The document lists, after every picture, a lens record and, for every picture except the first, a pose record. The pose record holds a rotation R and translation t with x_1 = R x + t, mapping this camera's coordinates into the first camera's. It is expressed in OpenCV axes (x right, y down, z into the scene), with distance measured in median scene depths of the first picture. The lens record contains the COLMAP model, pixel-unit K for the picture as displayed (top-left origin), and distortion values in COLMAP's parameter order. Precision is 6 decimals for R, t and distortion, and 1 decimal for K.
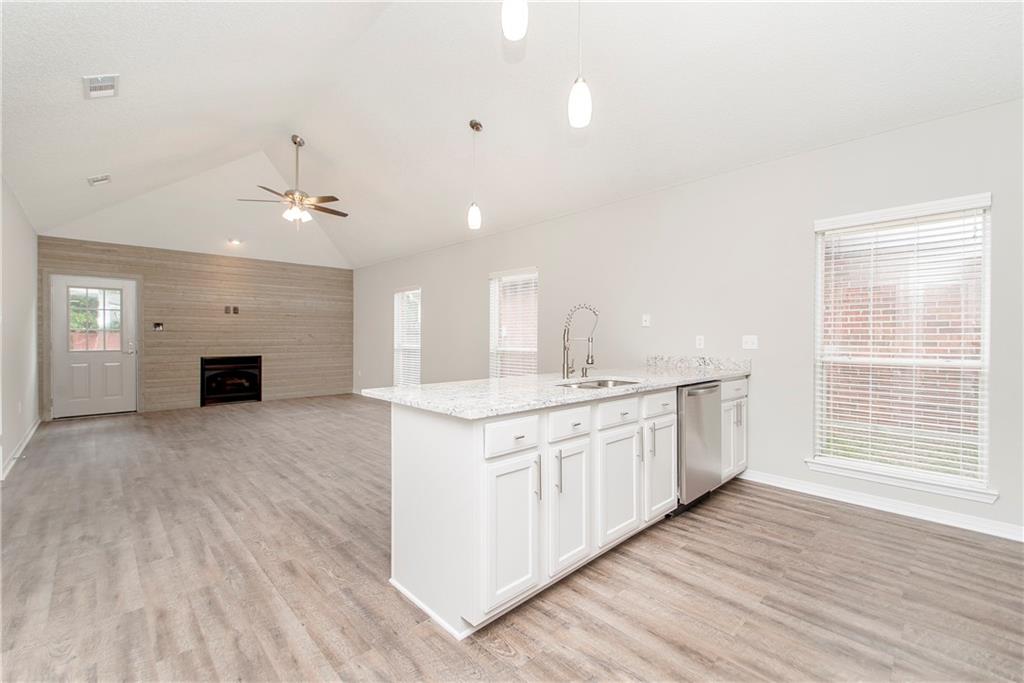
lens RADIAL K [[429.3, 0, 511.1], [0, 429.3, 342.3], [0, 0, 1]] dist [0.017458, -0.007004]
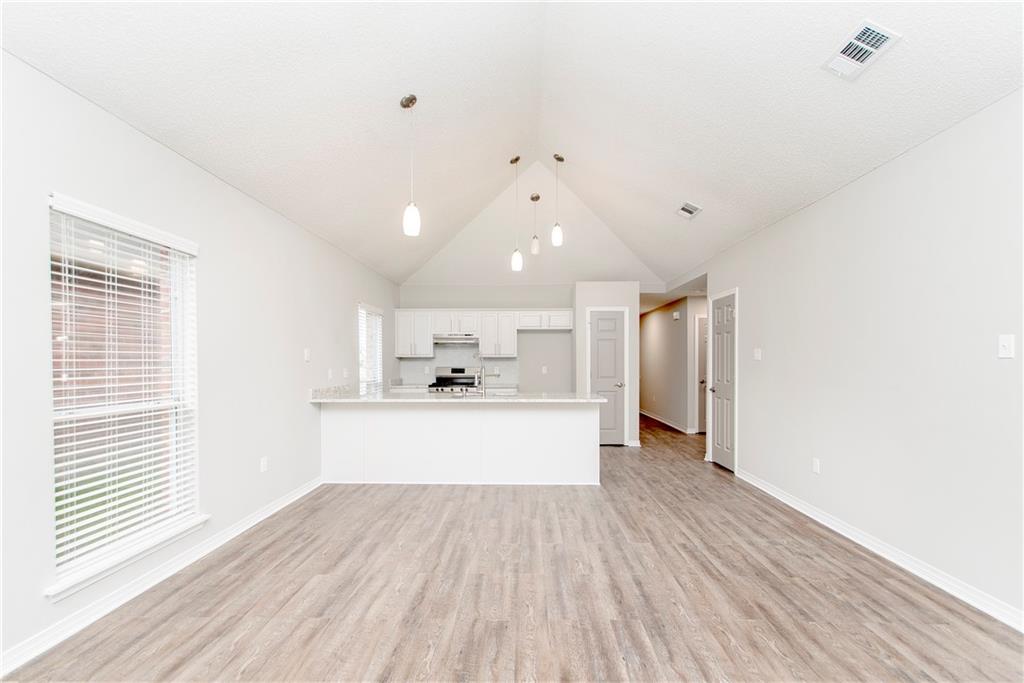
lens RADIAL K [[429.3, 0, 520.7], [0, 429.3, 367.2], [0, 0, 1]] dist [0.017458, -0.007004]
pose [[-0.701994, -0.009930, 0.712113, -0.962914], [0.009370, 0.999687, 0.023177, -0.051228], [-0.712121, 0.022942, -0.701682, 1.757193]]
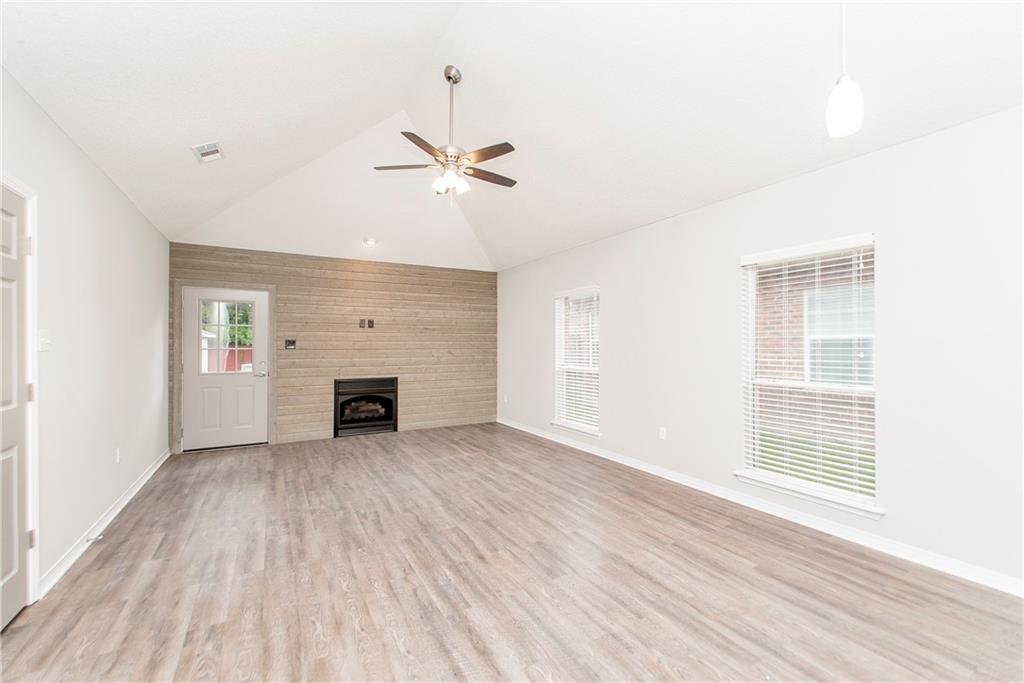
lens RADIAL K [[429.3, 0, 505.6], [0, 429.3, 343.3], [0, 0, 1]] dist [0.017458, -0.007004]
pose [[0.965626, -0.004510, -0.259898, -0.383048], [-0.000546, 0.999812, -0.019379, -0.045688], [0.259936, 0.018854, 0.965442, 0.597676]]
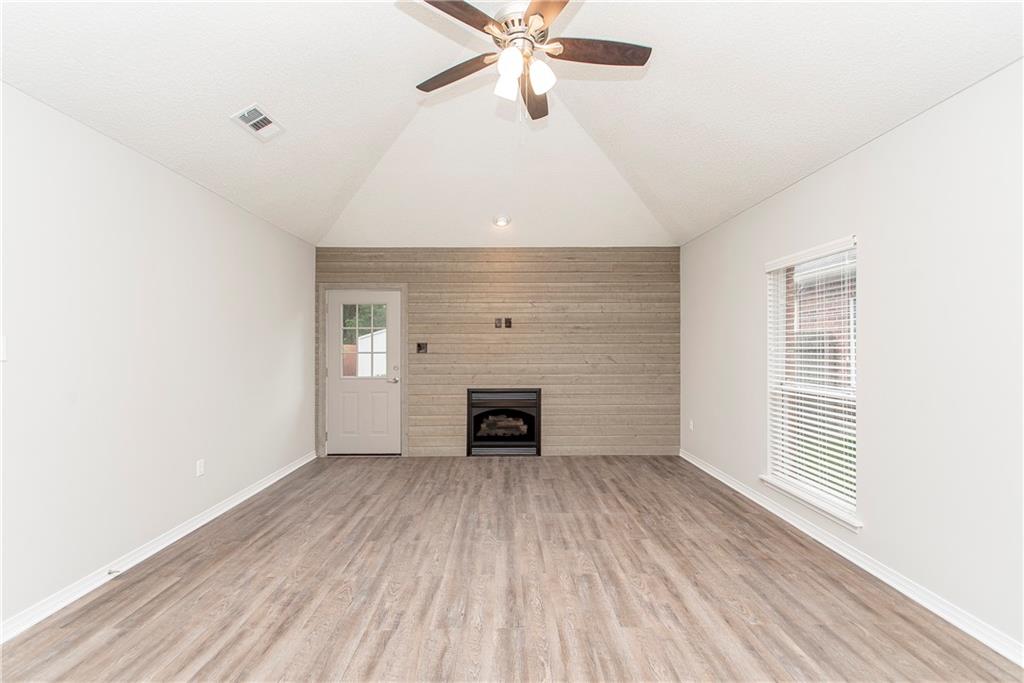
lens RADIAL K [[429.3, 0, 505.4], [0, 429.3, 343.4], [0, 0, 1]] dist [0.017458, -0.007004]
pose [[0.726238, -0.008321, -0.687393, -0.378355], [-0.006894, 0.999788, -0.019387, -0.063446], [0.687409, 0.018818, 0.726027, 1.138657]]
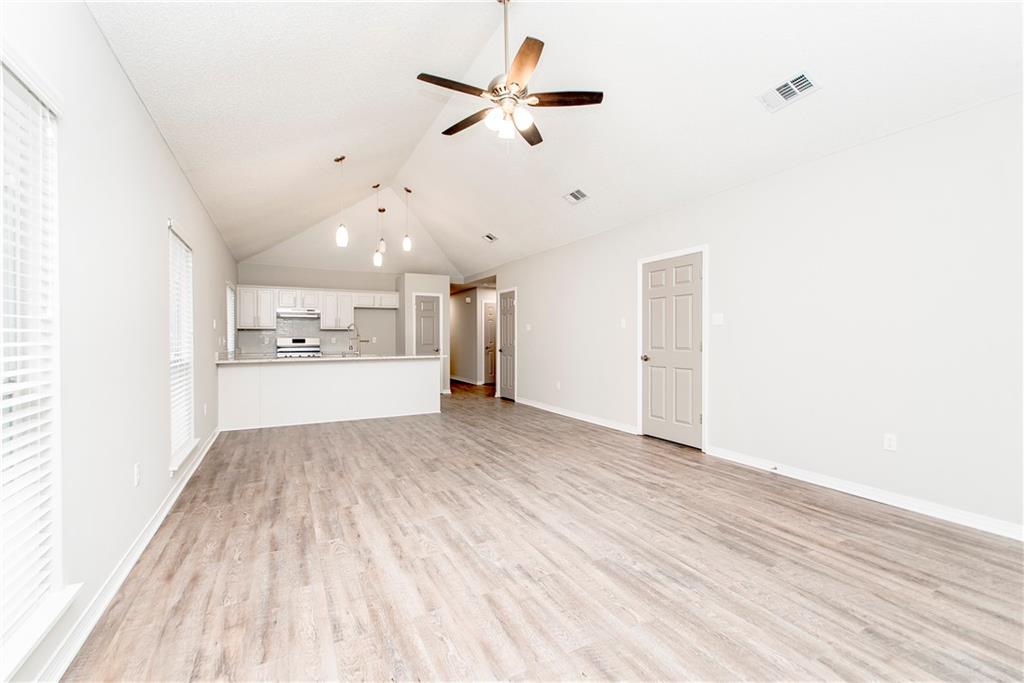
lens RADIAL K [[429.3, 0, 508.5], [0, 429.3, 338.3], [0, 0, 1]] dist [0.017458, -0.007004]
pose [[-0.960641, 0.001461, 0.277789, -1.057749], [0.005778, 0.999875, 0.014725, -0.031009], [-0.277733, 0.015751, -0.960529, 2.500393]]
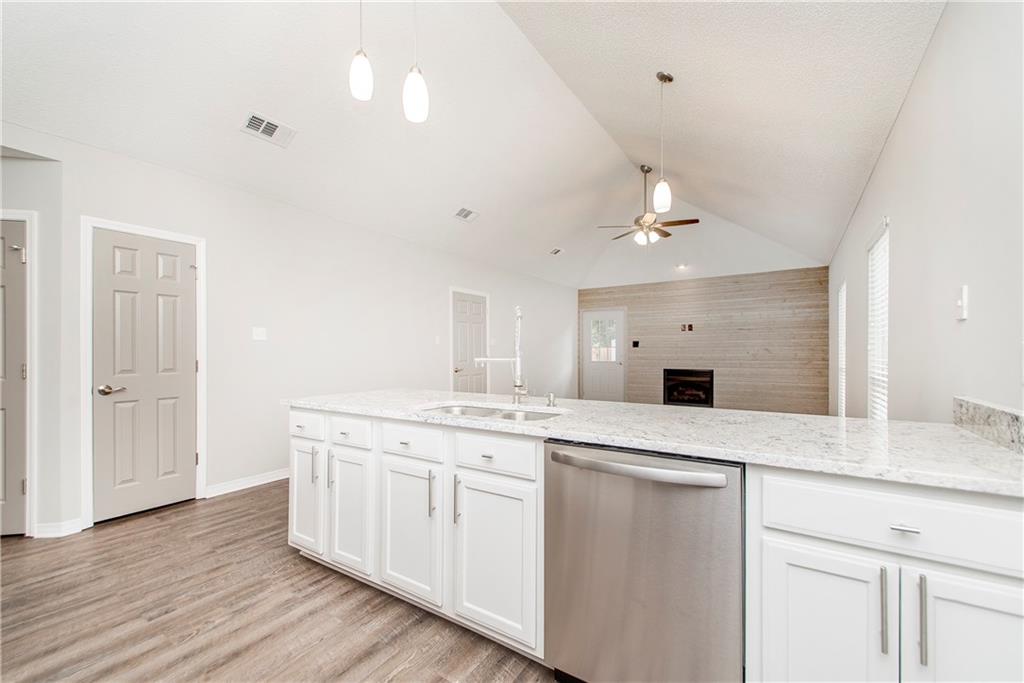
lens RADIAL K [[429.3, 0, 503.9], [0, 429.3, 356.8], [0, 0, 1]] dist [0.017458, -0.007004]
pose [[0.217746, 0.006712, -0.975982, 0.756598], [-0.009274, 0.999945, 0.004807, -0.002267], [0.975962, 0.008004, 0.217796, 0.690424]]
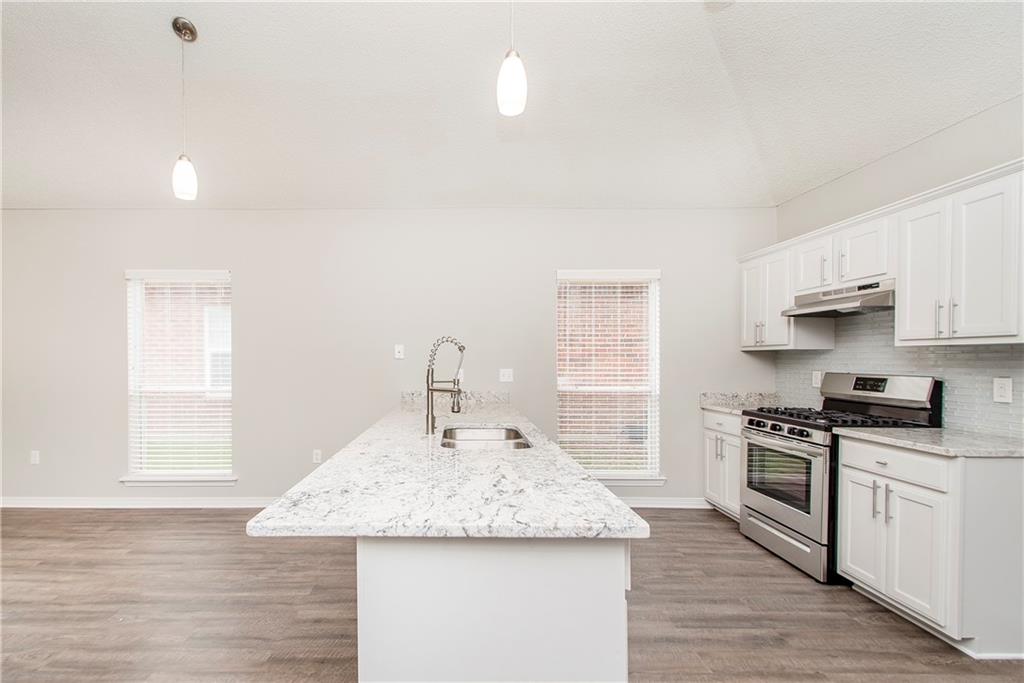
lens RADIAL K [[457.2, 0, 457.7], [0, 457.2, 361.4], [0, 0, 1]] dist [0.003886, -0.003248]
pose [[0.693036, -0.004426, 0.720890, -0.359531], [0.009455, 0.999951, -0.002951, -0.034927], [-0.720841, 0.008861, 0.693044, 0.350220]]
